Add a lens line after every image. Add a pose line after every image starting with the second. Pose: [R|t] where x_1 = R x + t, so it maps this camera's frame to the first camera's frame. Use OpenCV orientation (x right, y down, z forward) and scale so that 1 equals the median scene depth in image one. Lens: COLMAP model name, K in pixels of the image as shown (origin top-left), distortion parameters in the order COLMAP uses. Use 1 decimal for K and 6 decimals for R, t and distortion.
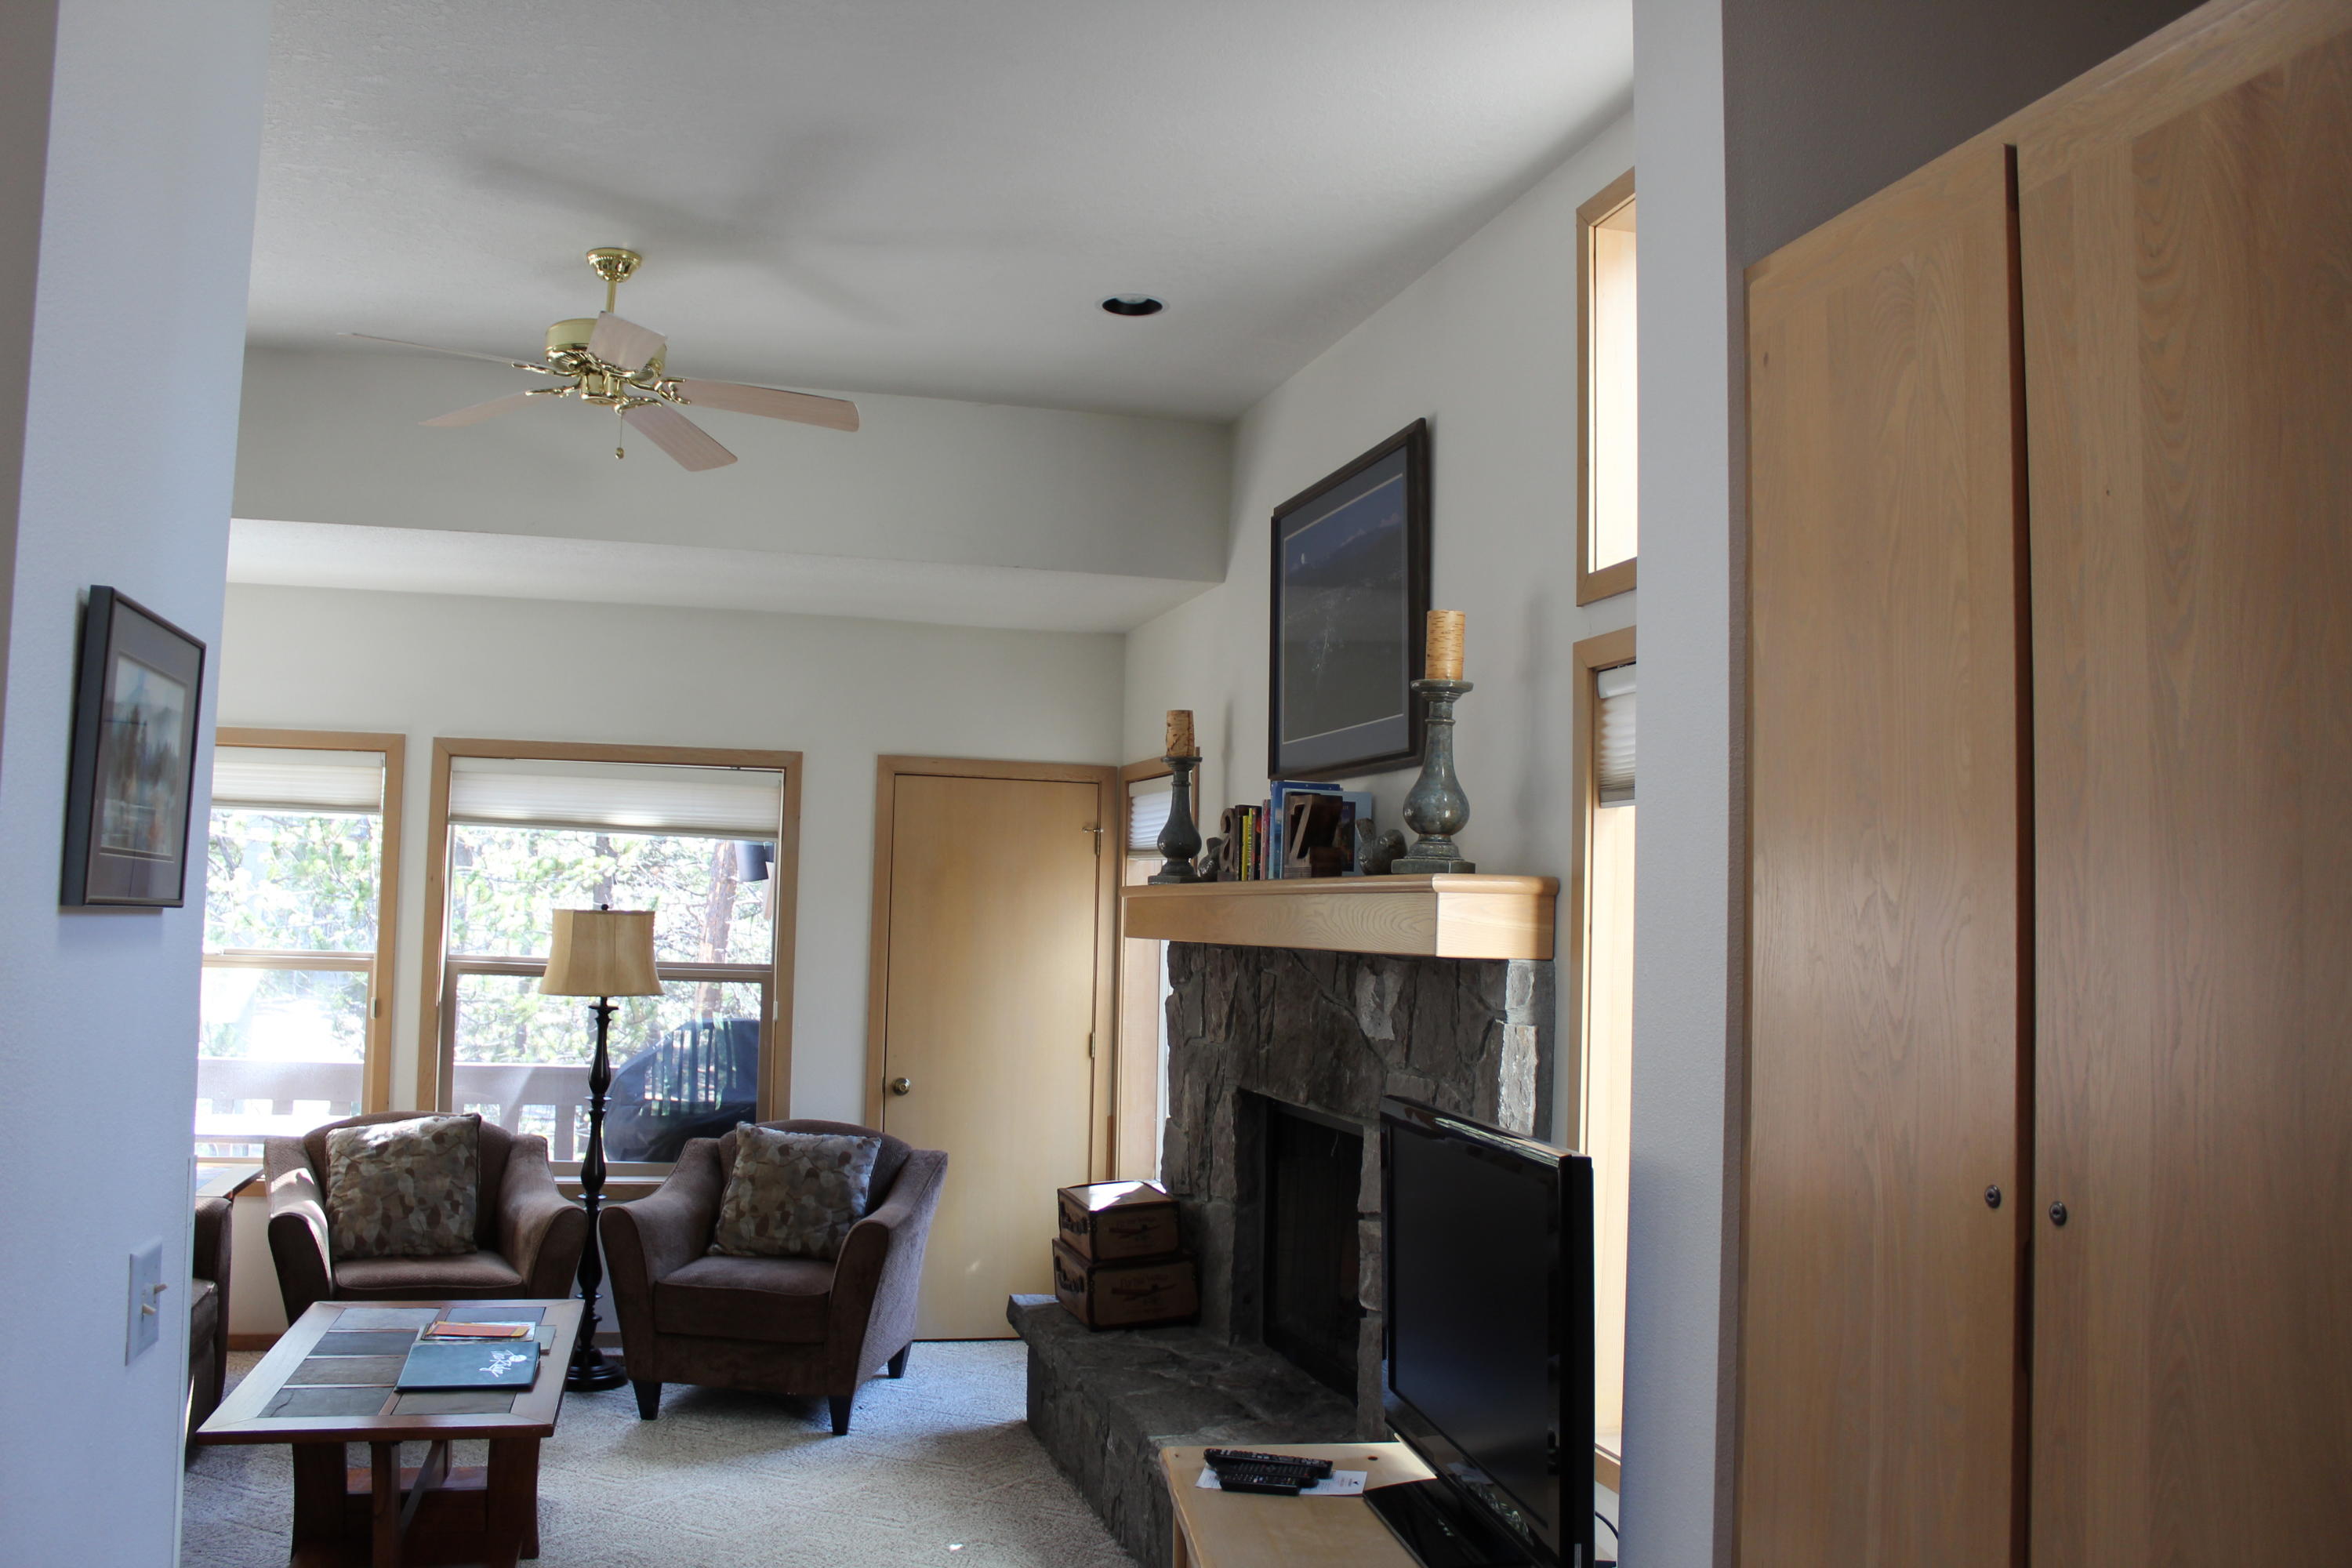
lens RADIAL K [[1947.5, 0, 1151.8], [0, 1947.5, 784.6], [0, 0, 1]] dist [-0.158762, 0.126010]
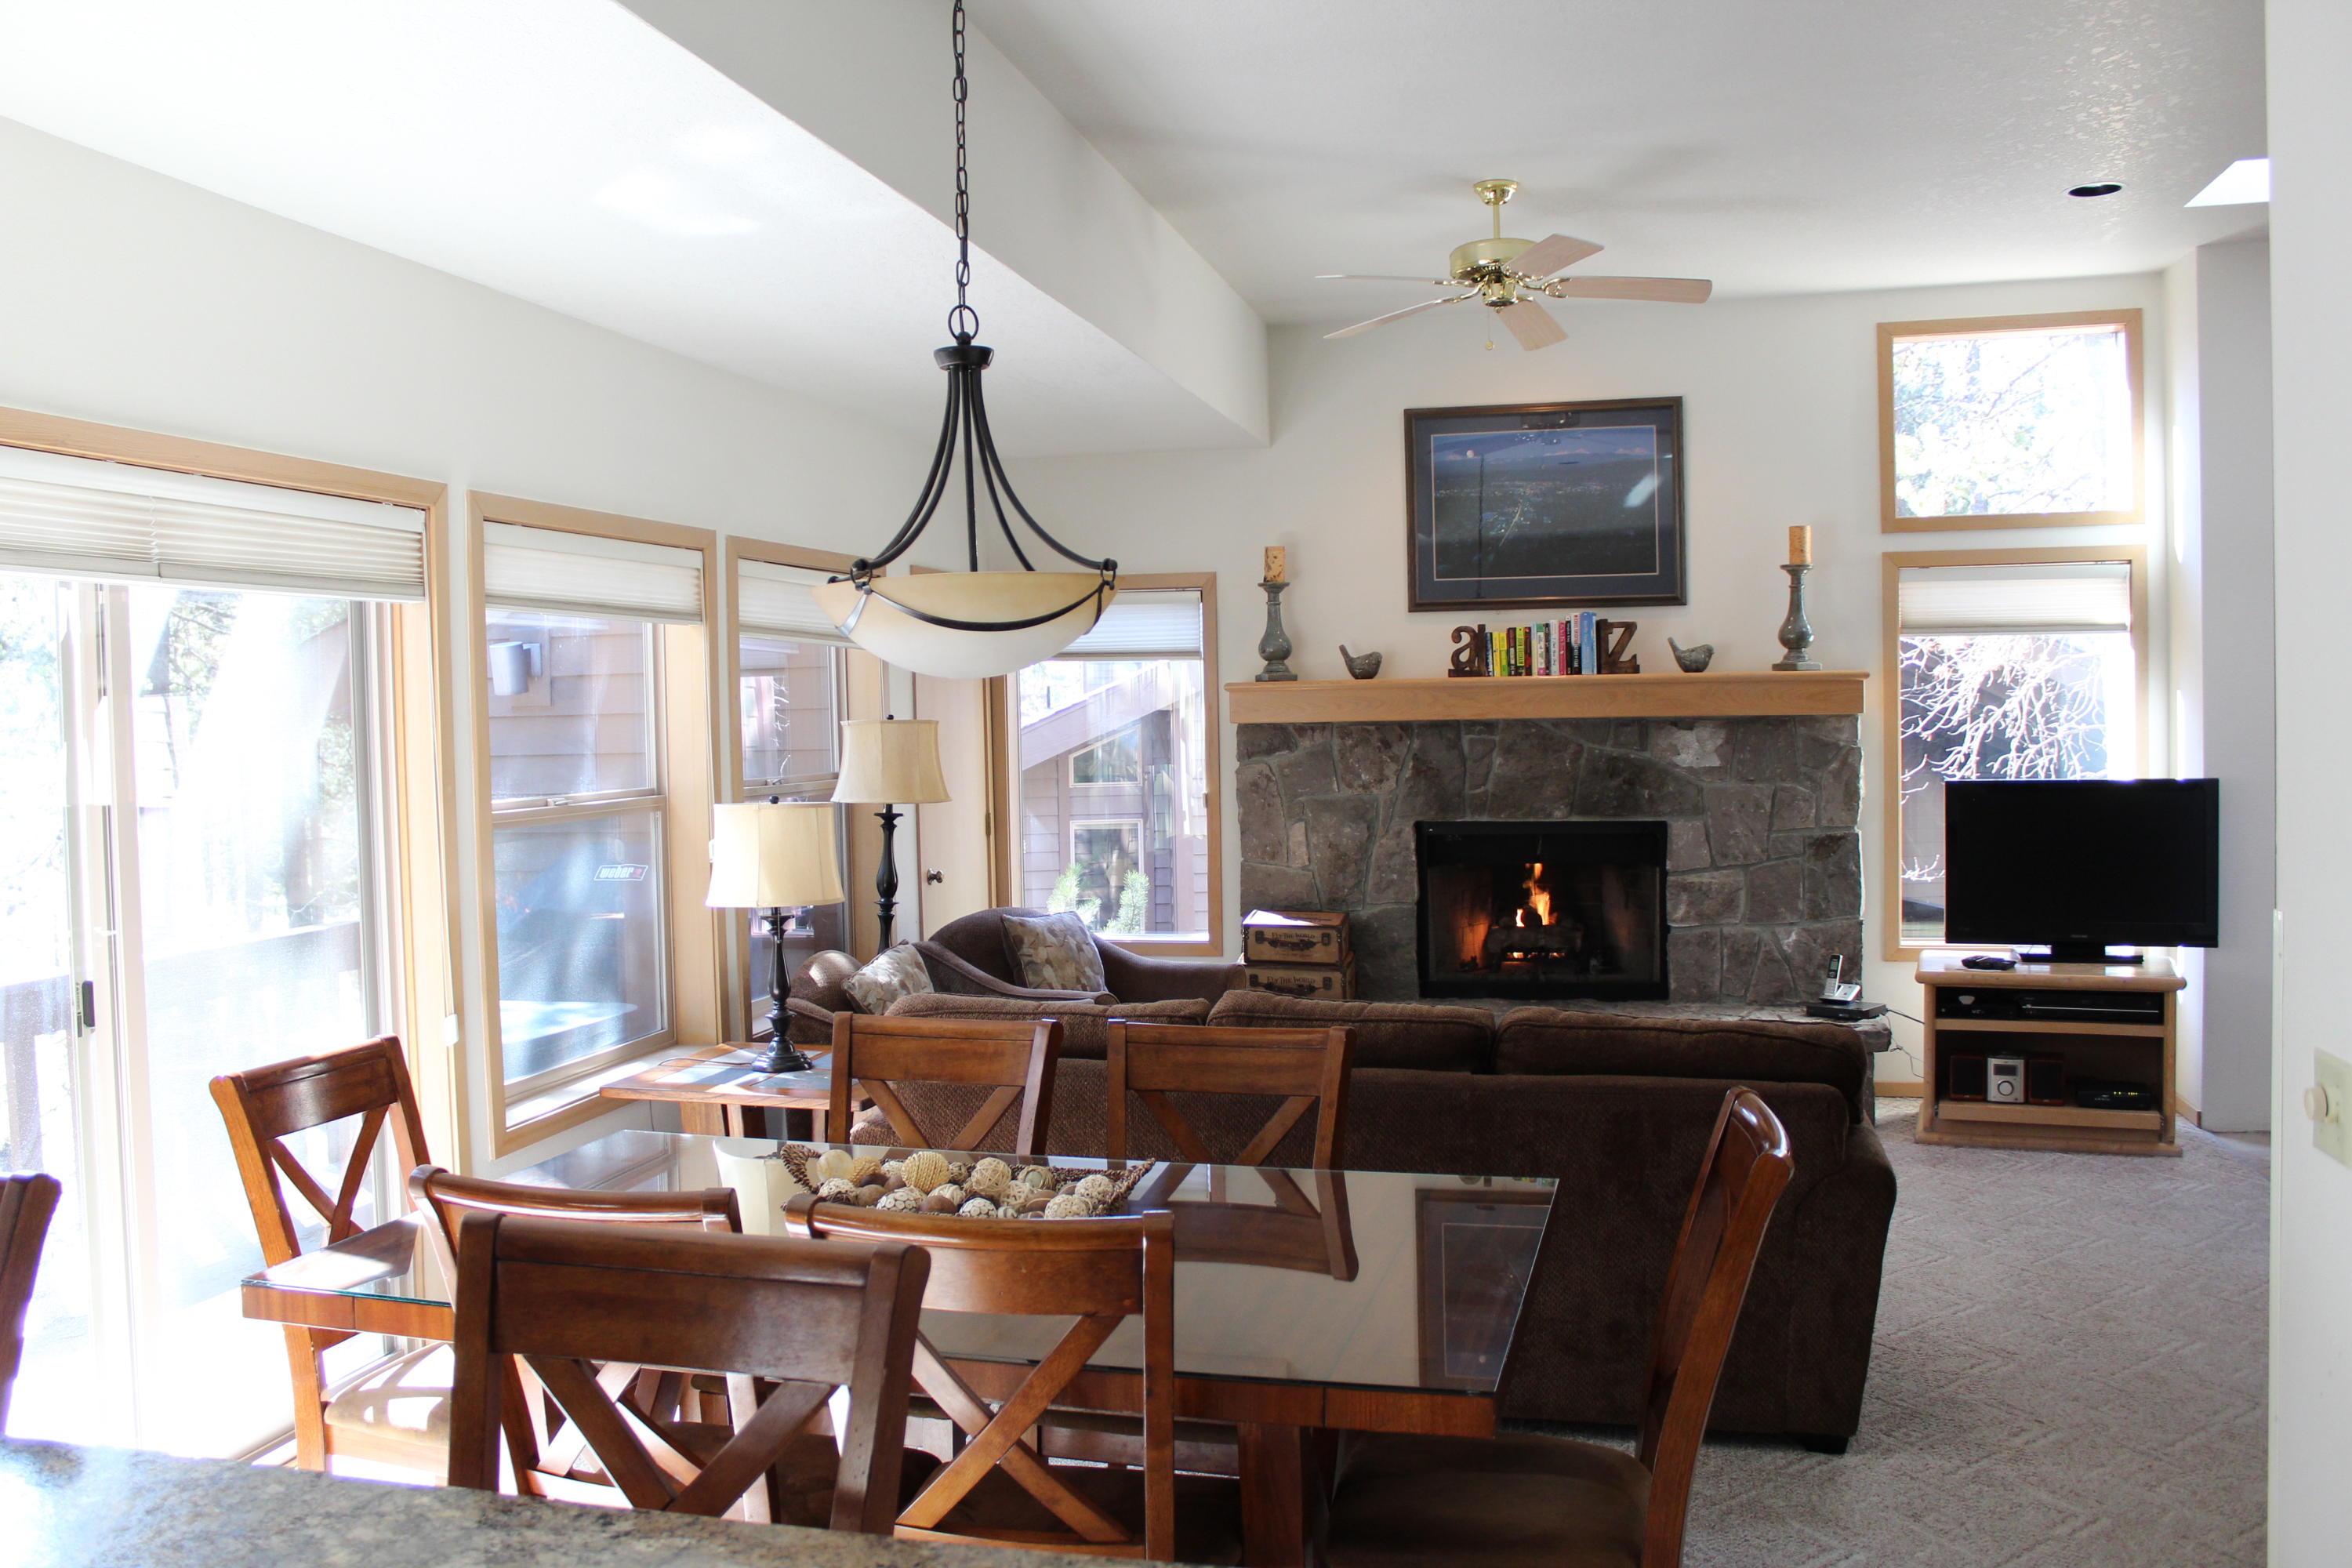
lens RADIAL K [[1947.5, 0, 1159.5], [0, 1947.5, 779.9], [0, 0, 1]] dist [-0.158762, 0.126010]
pose [[0.478339, -0.067826, 0.875552, -1.142342], [-0.029494, 0.995210, 0.093209, -0.001163], [-0.877680, -0.070409, 0.474047, 0.437174]]
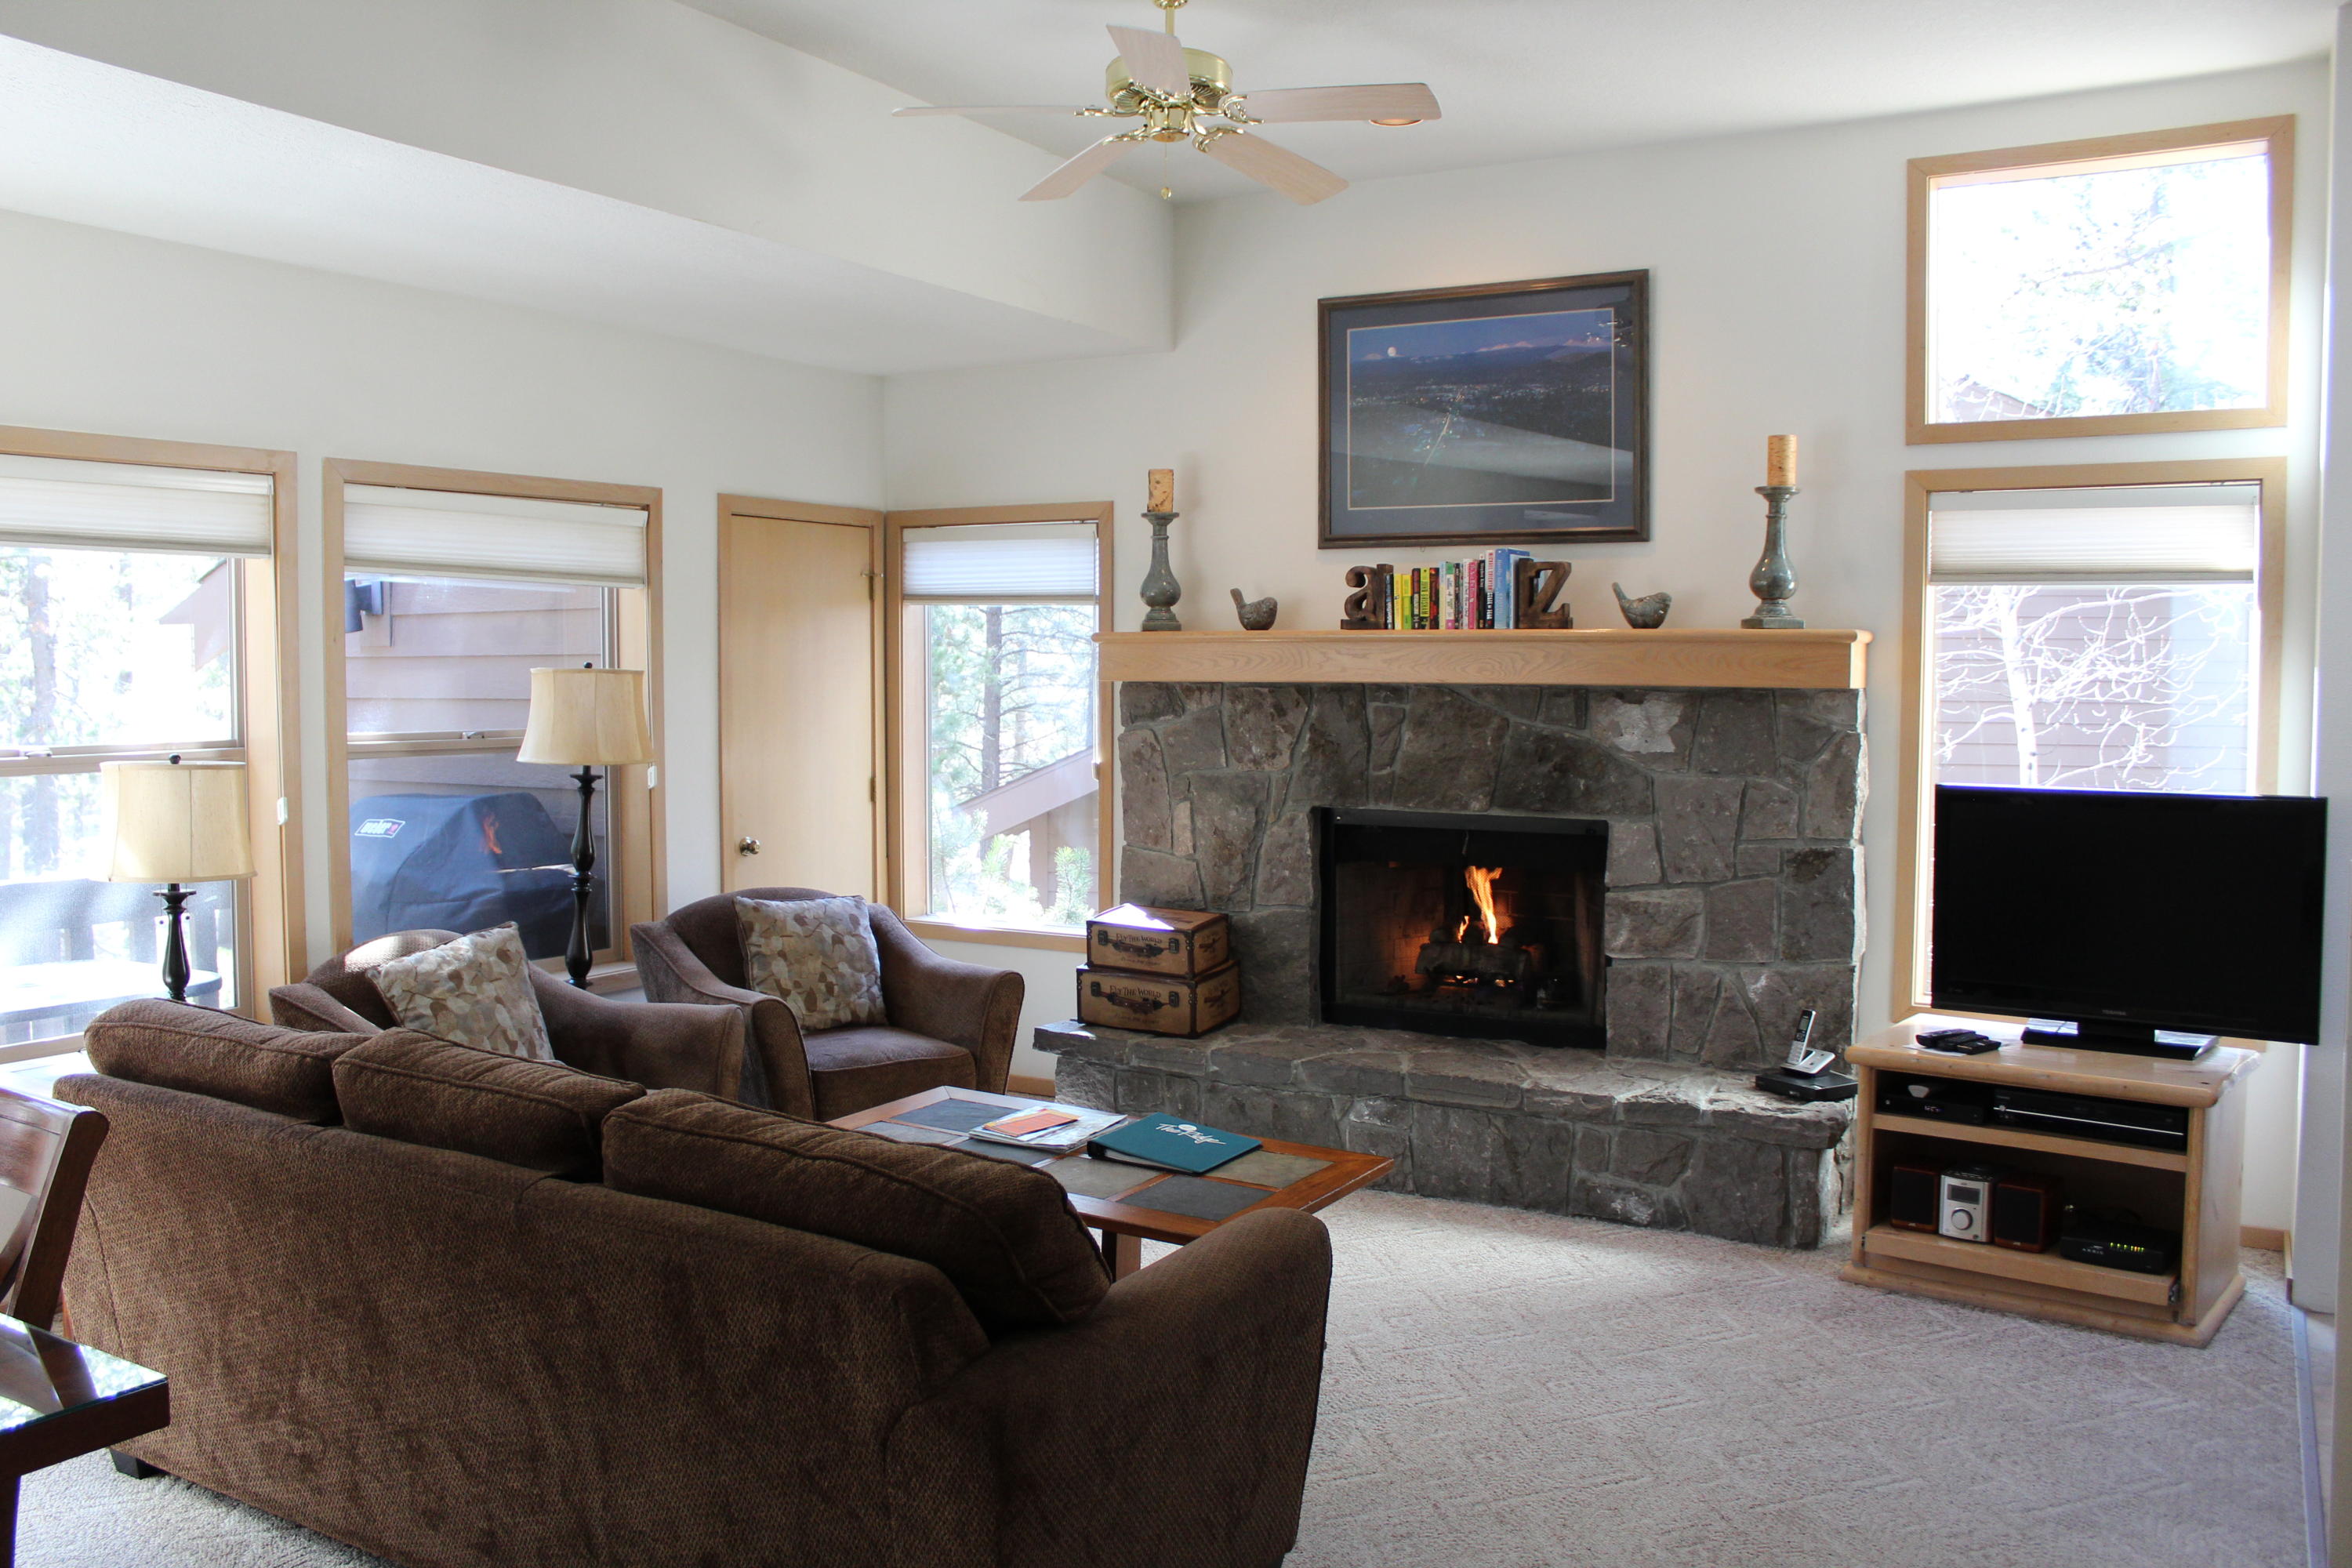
lens RADIAL K [[1947.5, 0, 1163.4], [0, 1947.5, 788.9], [0, 0, 1]] dist [-0.158762, 0.126010]
pose [[0.705357, -0.070292, 0.705358, -0.740206], [-0.033109, 0.990718, 0.131838, -0.003953], [-0.708078, -0.116346, 0.696483, 0.228730]]
